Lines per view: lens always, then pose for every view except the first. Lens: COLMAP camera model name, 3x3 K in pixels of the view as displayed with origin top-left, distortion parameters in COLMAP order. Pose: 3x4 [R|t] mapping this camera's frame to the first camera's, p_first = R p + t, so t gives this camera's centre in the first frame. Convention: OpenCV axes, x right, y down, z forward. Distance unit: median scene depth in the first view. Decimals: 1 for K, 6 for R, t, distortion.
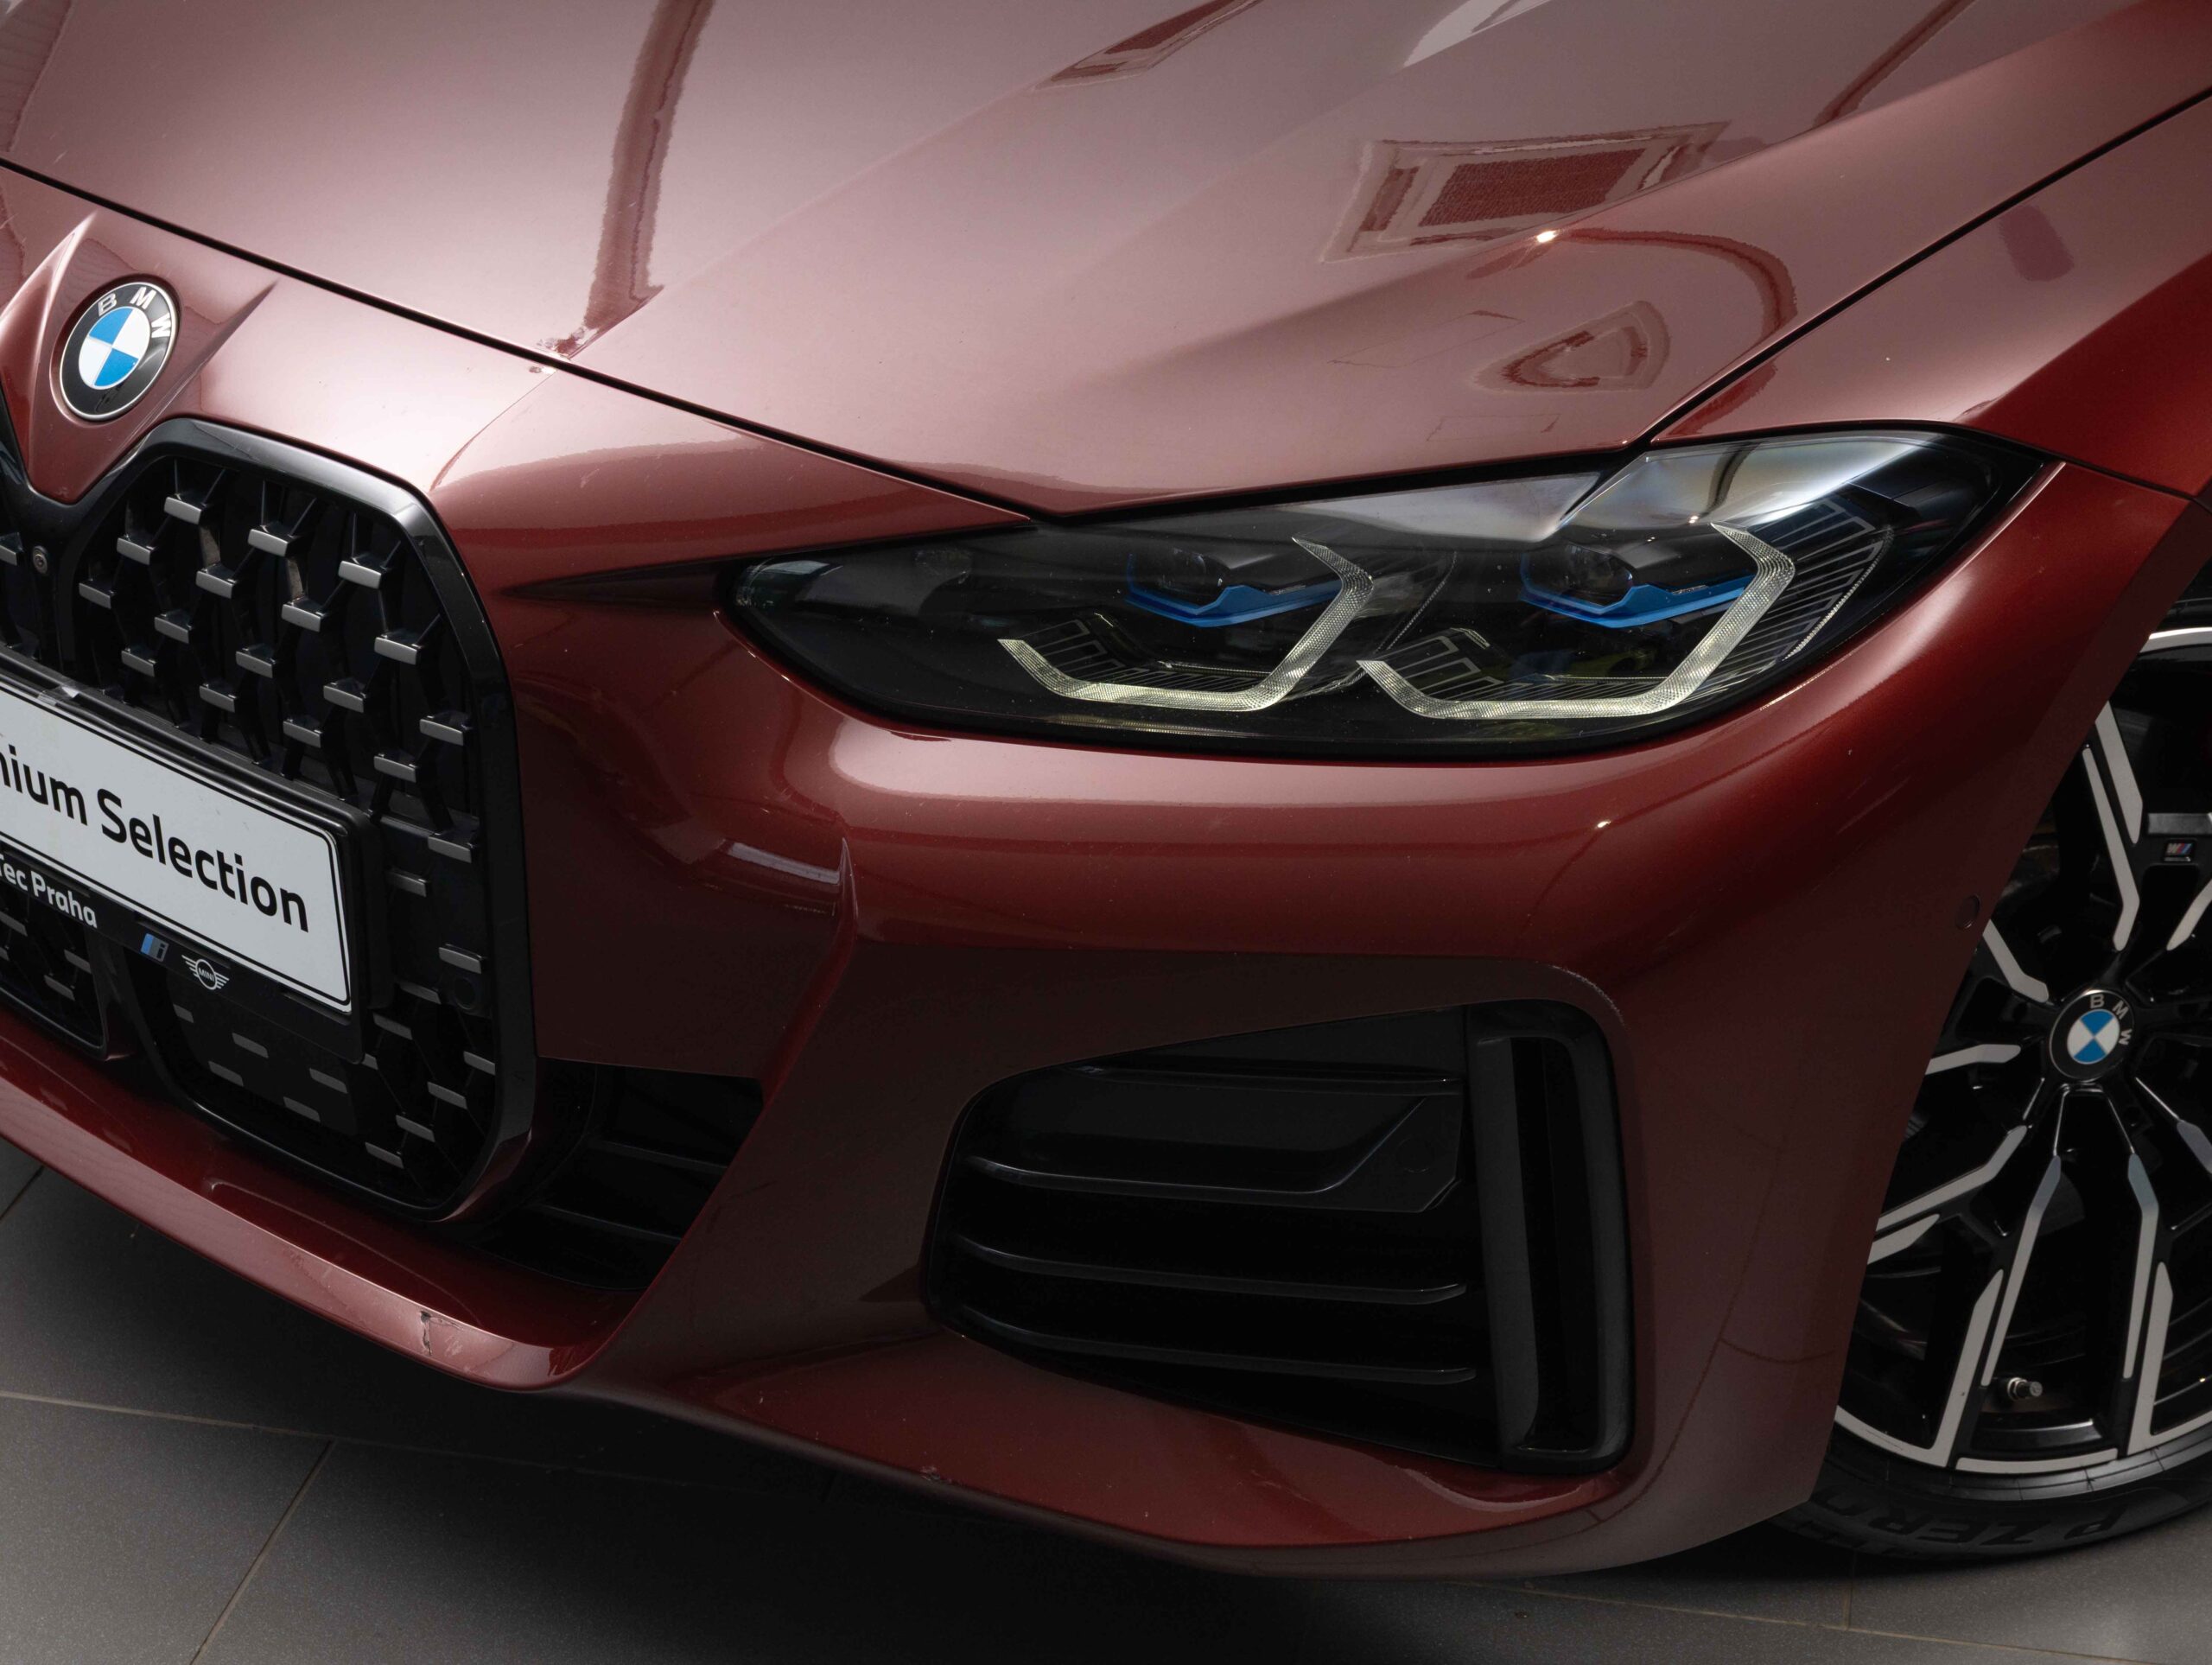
lens RADIAL K [[4301.7, 0, 1119.3], [0, 4301.7, 835.0], [0, 0, 1]] dist [-0.082225, 0.000000]
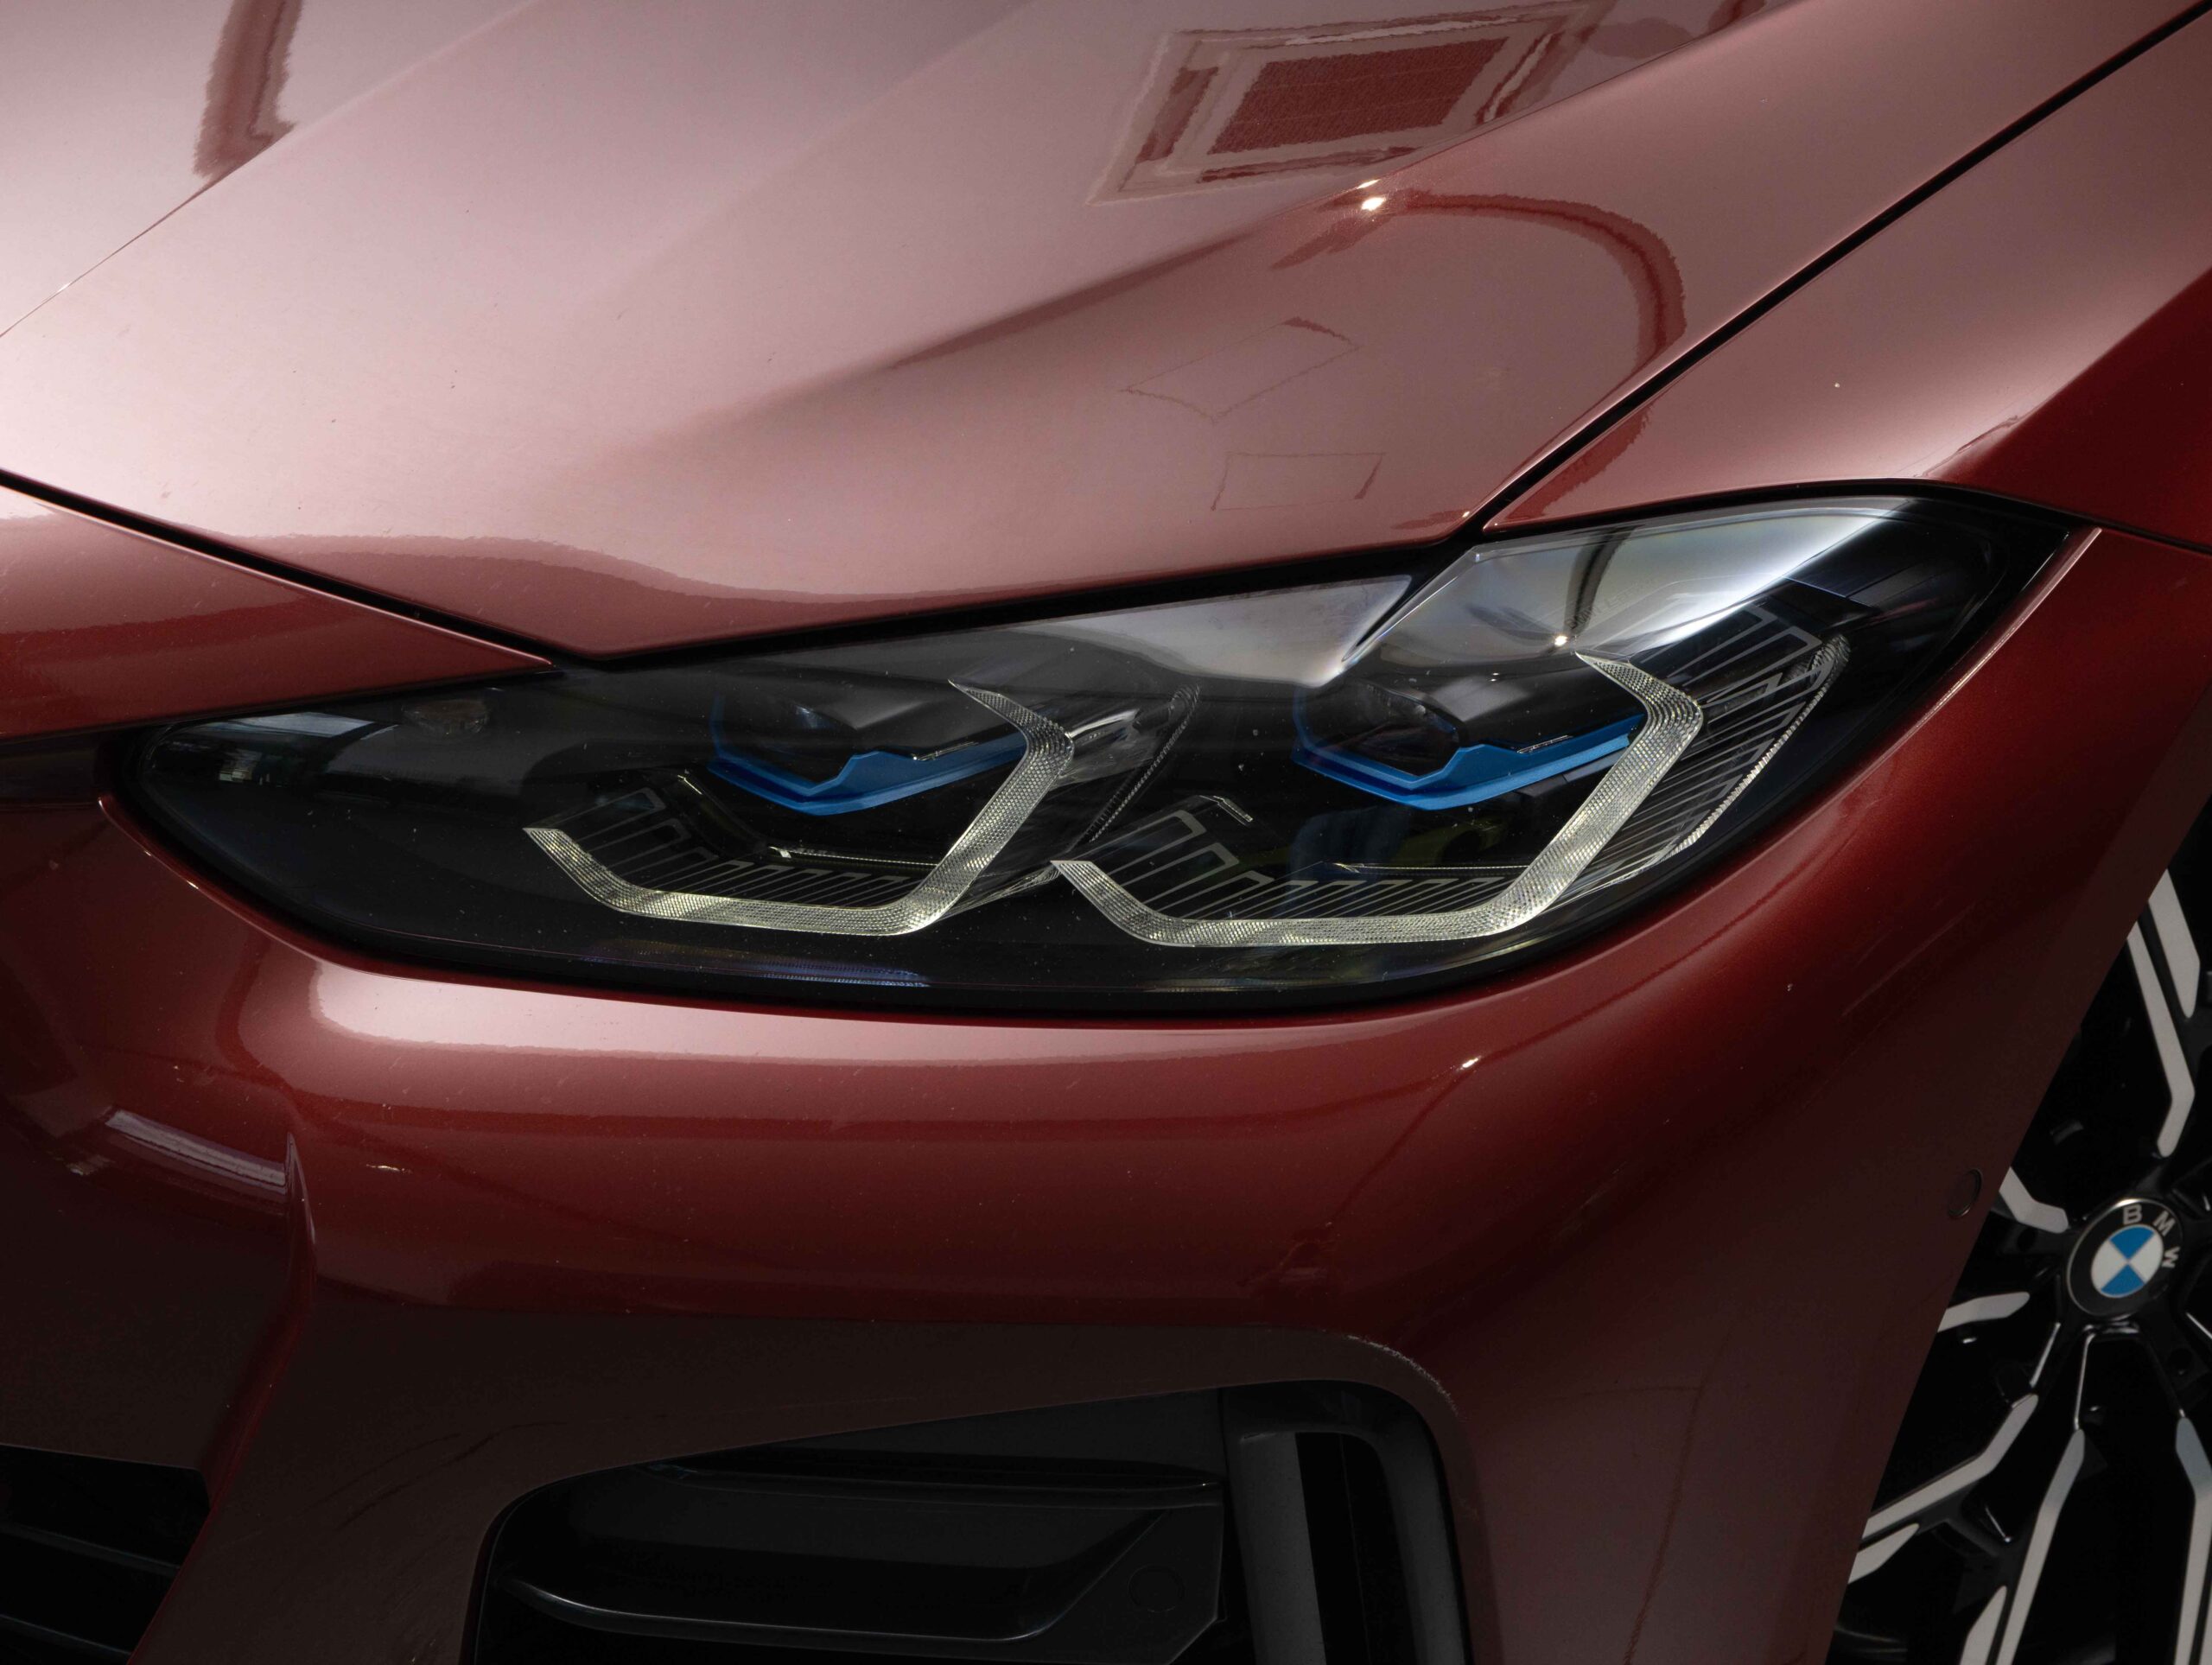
lens RADIAL K [[4301.7, 0, 1091.9], [0, 4301.7, 828.6], [0, 0, 1]] dist [-0.082225, 0.000000]
pose [[0.999691, -0.023295, 0.008696, 0.055084], [0.022986, 0.999155, 0.034083, -0.066943], [-0.009483, -0.033873, 0.999381, 0.327431]]
